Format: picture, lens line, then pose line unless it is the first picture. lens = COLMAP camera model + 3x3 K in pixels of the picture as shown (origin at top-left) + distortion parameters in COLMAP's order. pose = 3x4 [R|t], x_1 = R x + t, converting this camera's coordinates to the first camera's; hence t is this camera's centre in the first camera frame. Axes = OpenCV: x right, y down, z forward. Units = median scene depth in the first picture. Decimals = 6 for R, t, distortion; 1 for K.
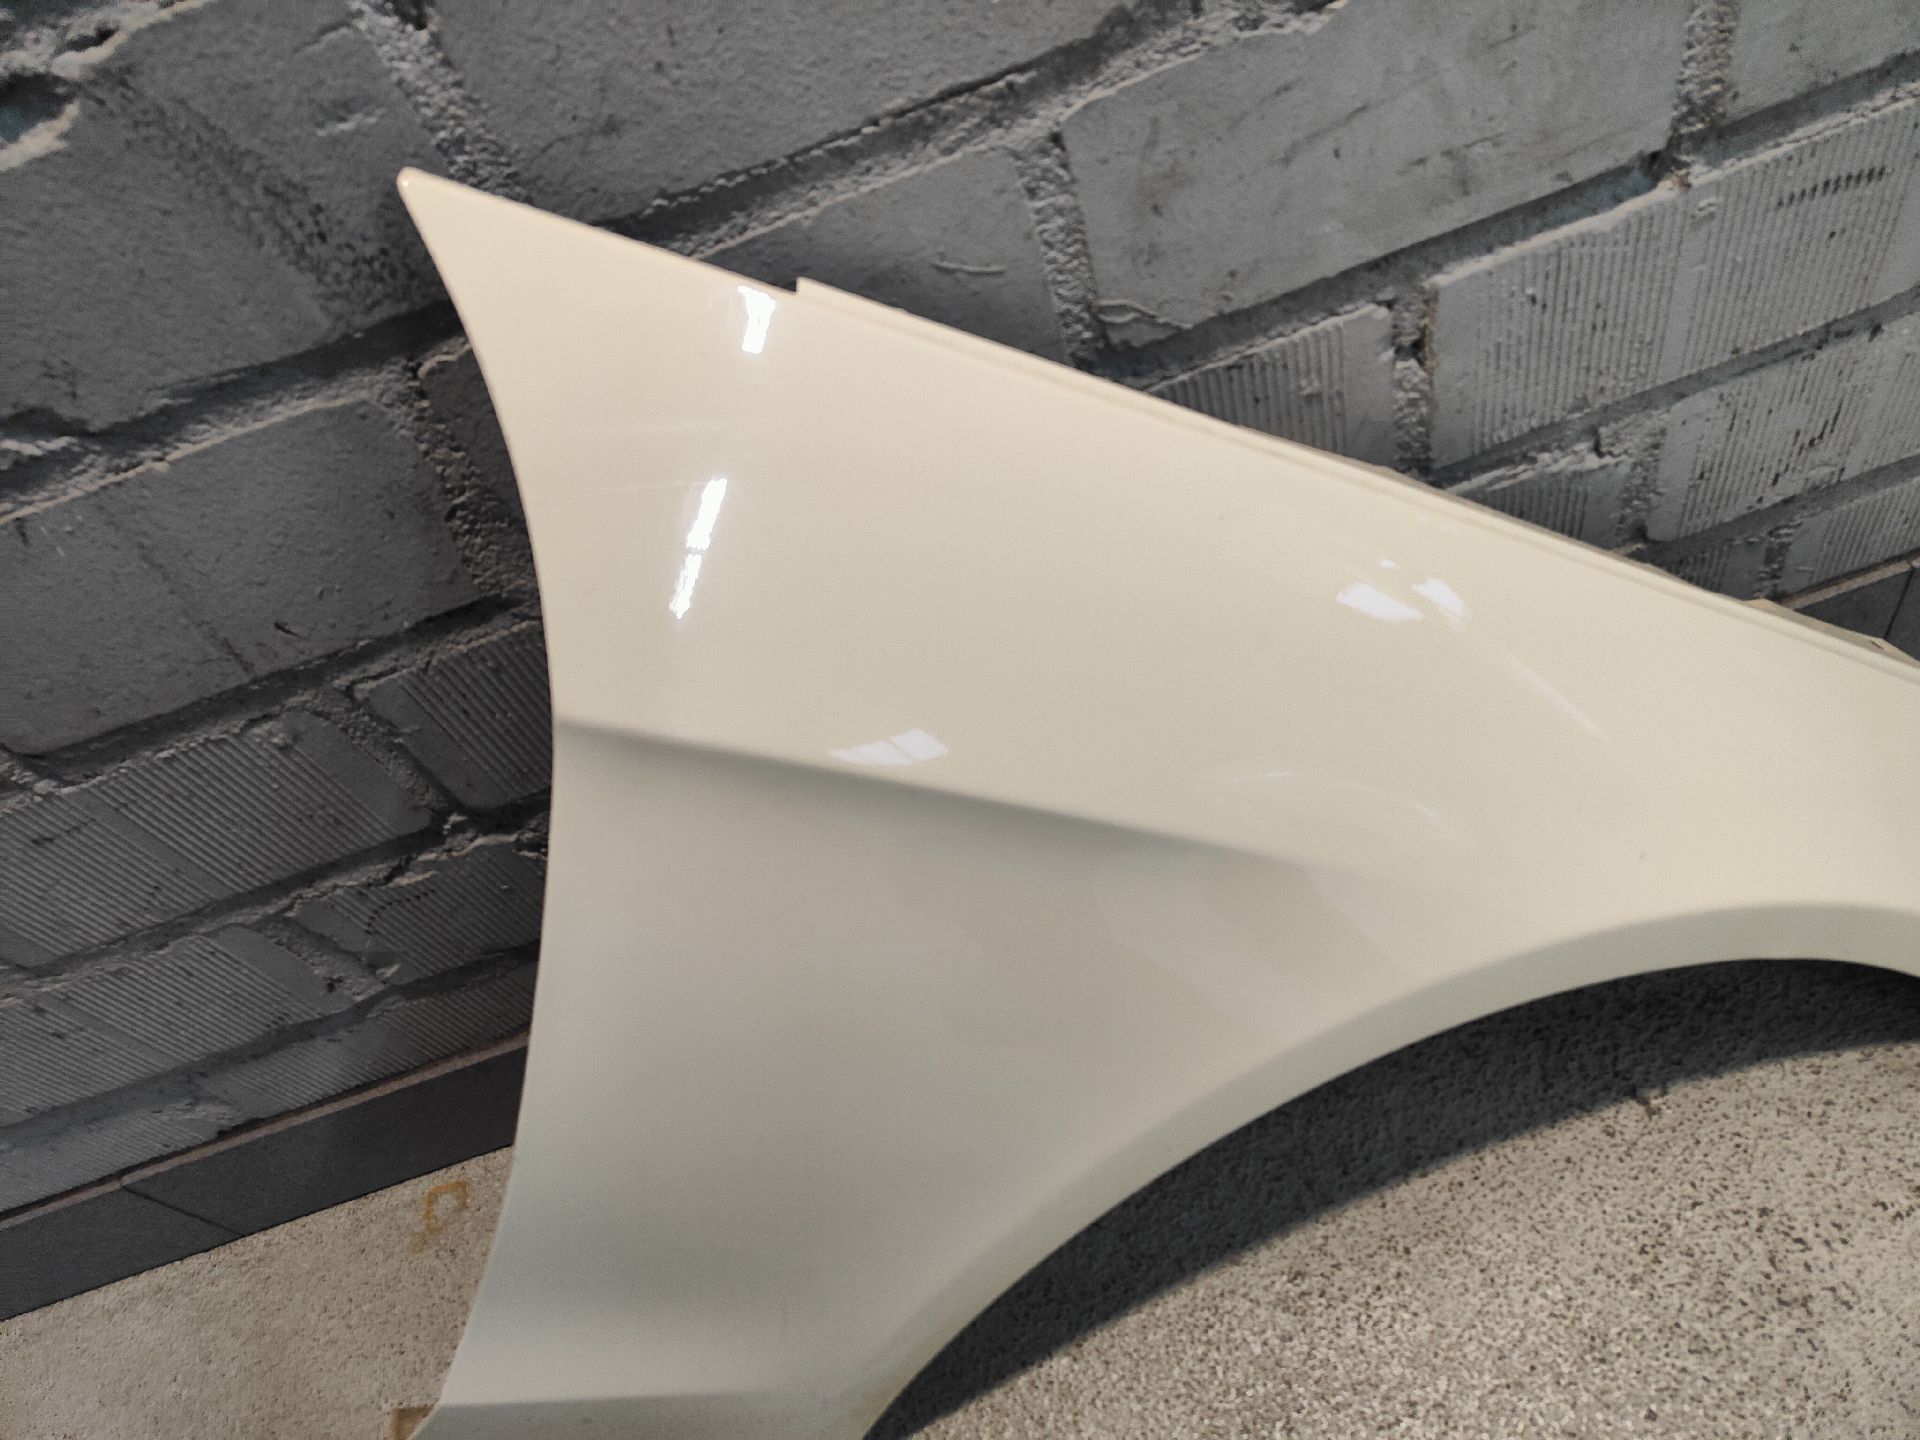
lens RADIAL K [[1333.7, 0, 955.9], [0, 1333.7, 704.6], [0, 0, 1]] dist [0.001514, 0.002709]
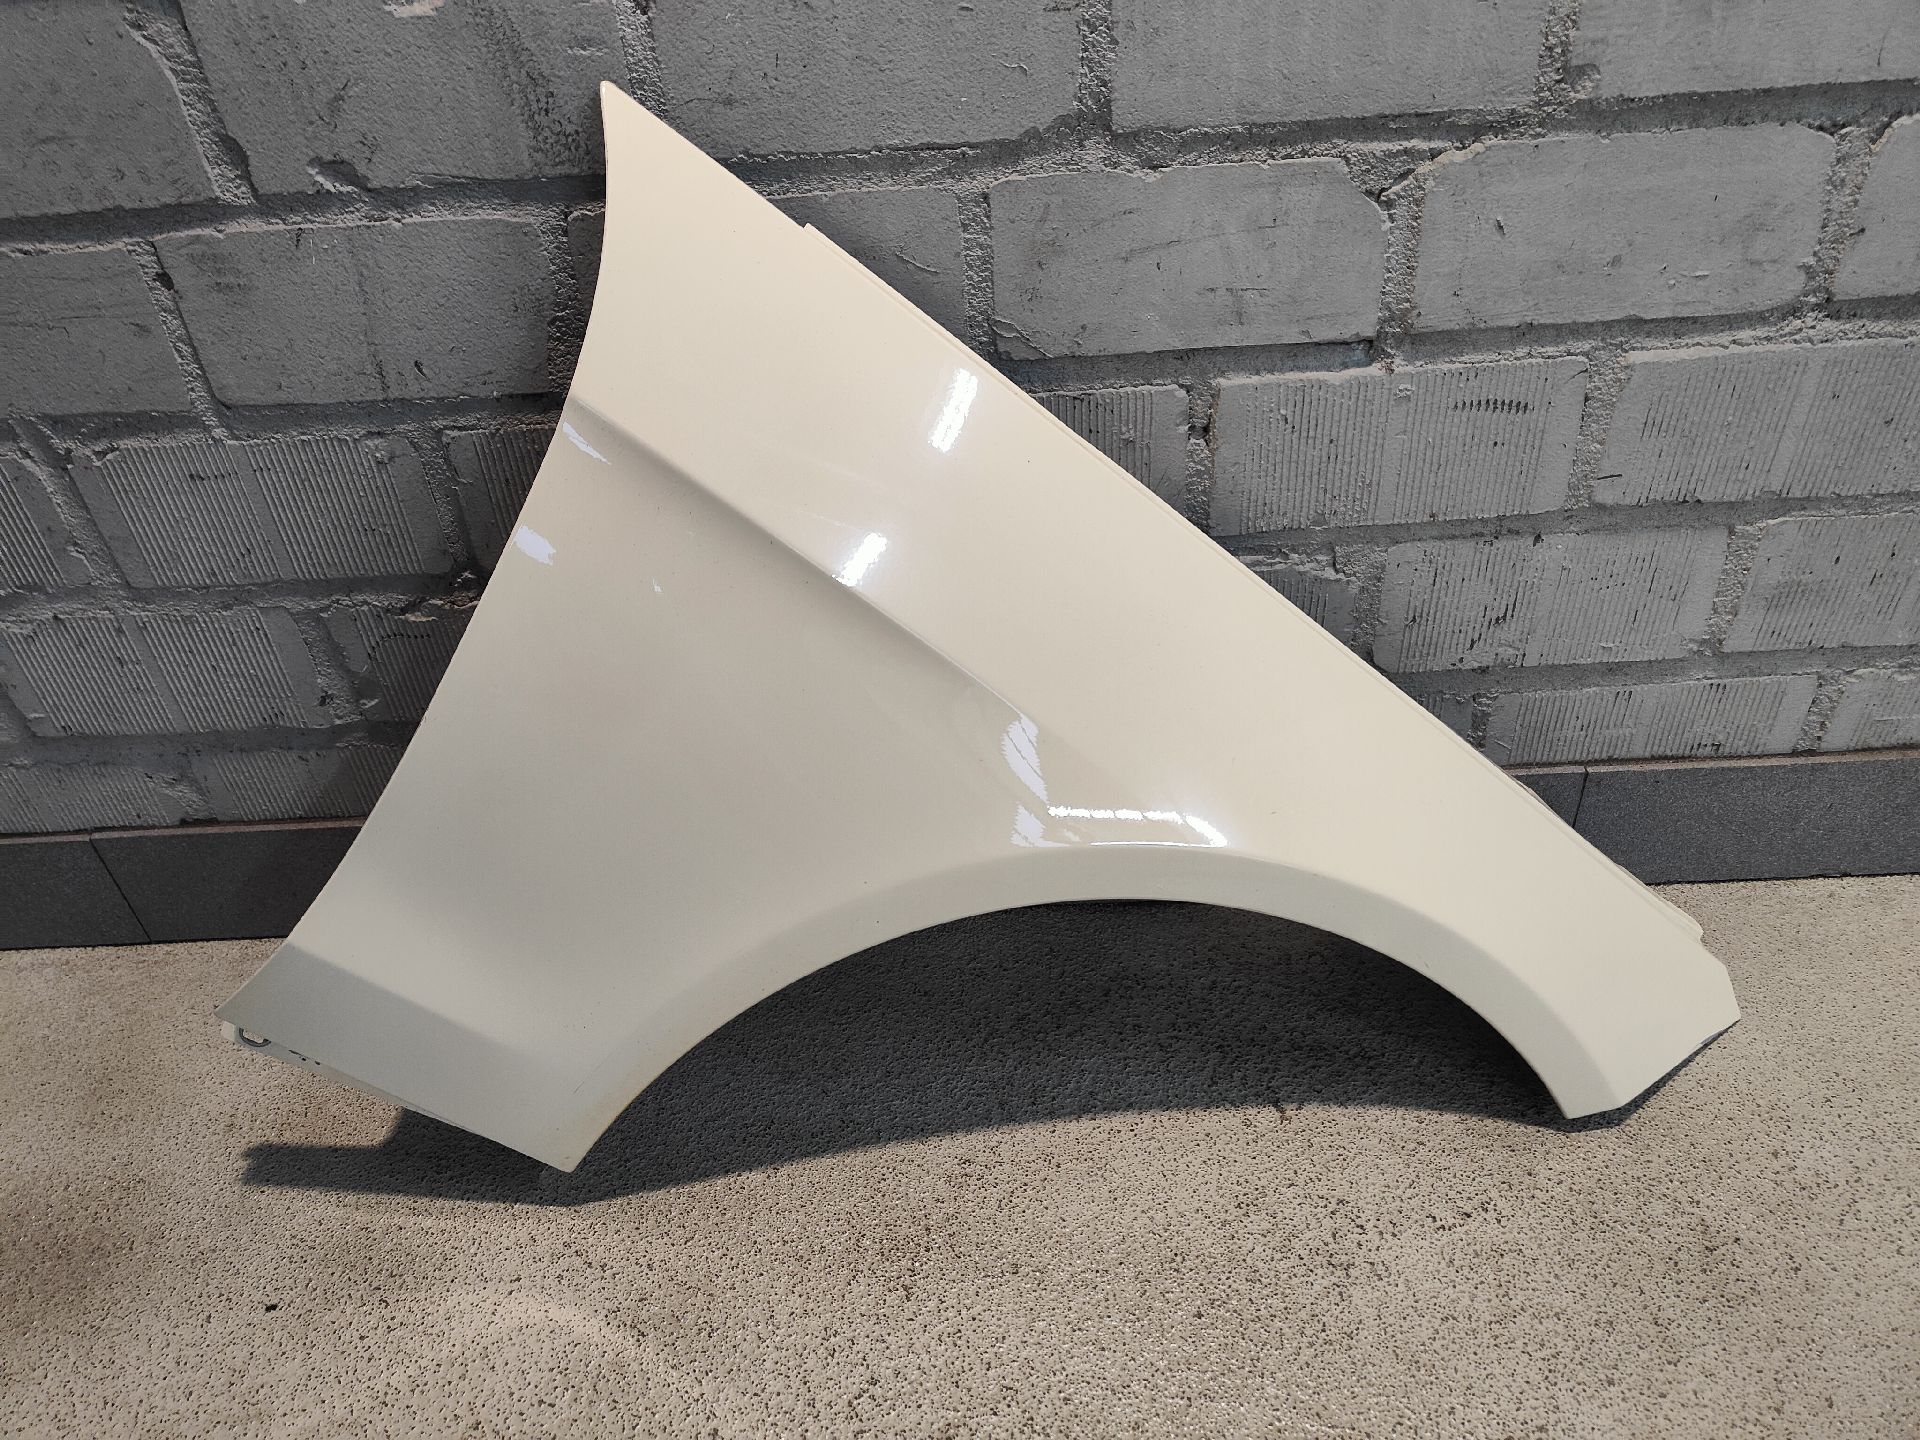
lens RADIAL K [[1333.7, 0, 950.1], [0, 1333.7, 702.6], [0, 0, 1]] dist [0.001514, 0.002709]
pose [[0.953202, 0.295438, -0.064207, 0.238968], [-0.302102, 0.922416, -0.240591, 0.412248], [-0.011854, 0.248729, 0.968501, -0.320802]]
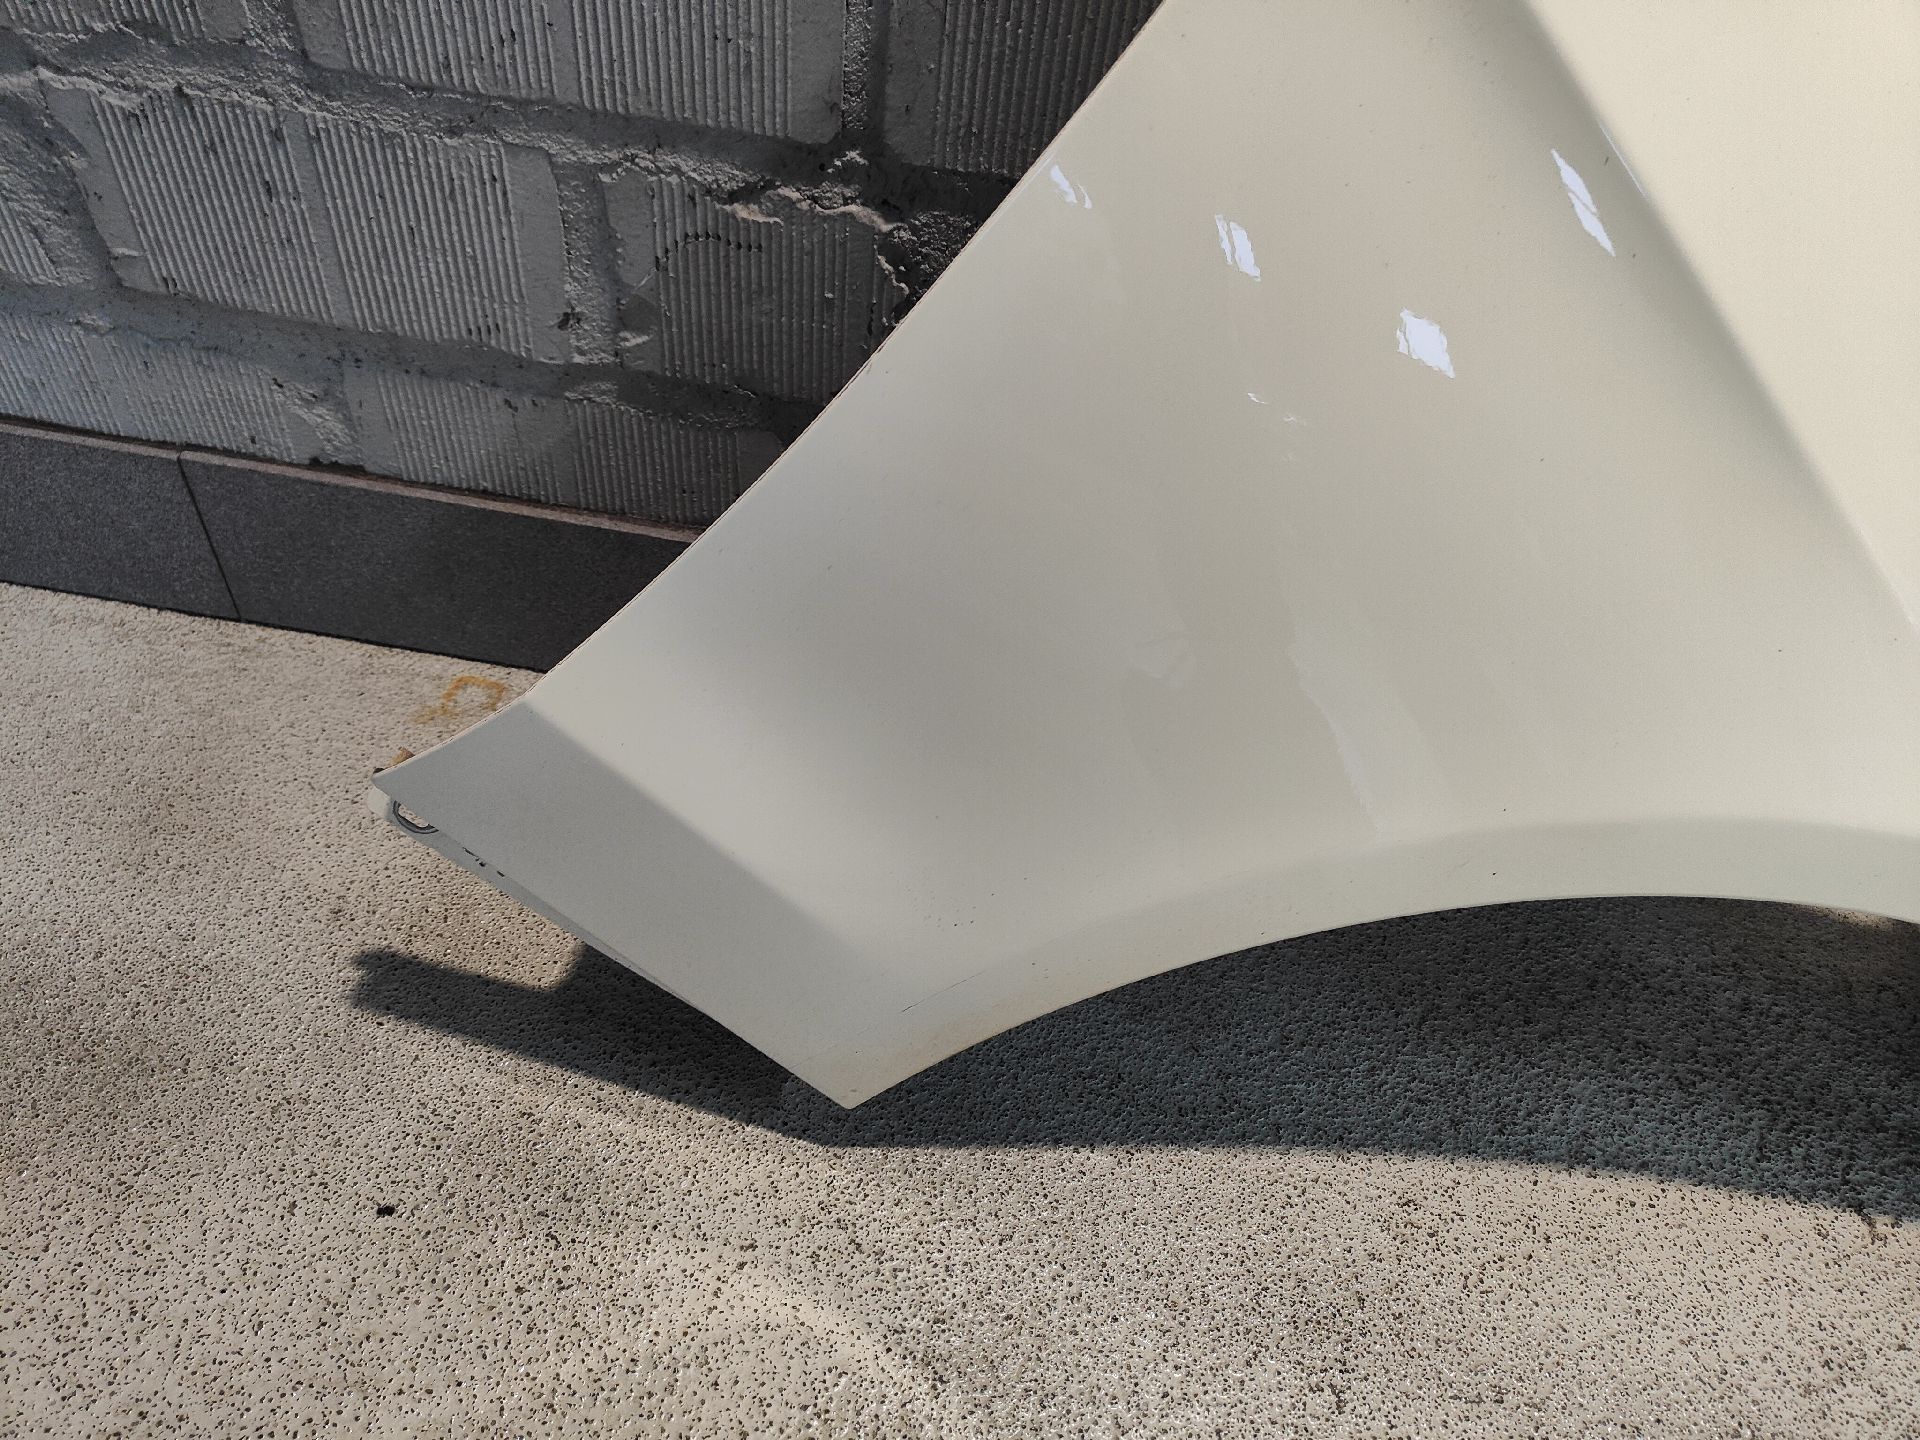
lens RADIAL K [[1333.7, 0, 953.4], [0, 1333.7, 710.9], [0, 0, 1]] dist [0.001514, 0.002709]
pose [[0.870212, 0.492610, -0.008104, -0.154179], [-0.490991, 0.865758, -0.096909, 0.465202], [-0.040722, 0.088311, 0.995260, 0.211454]]
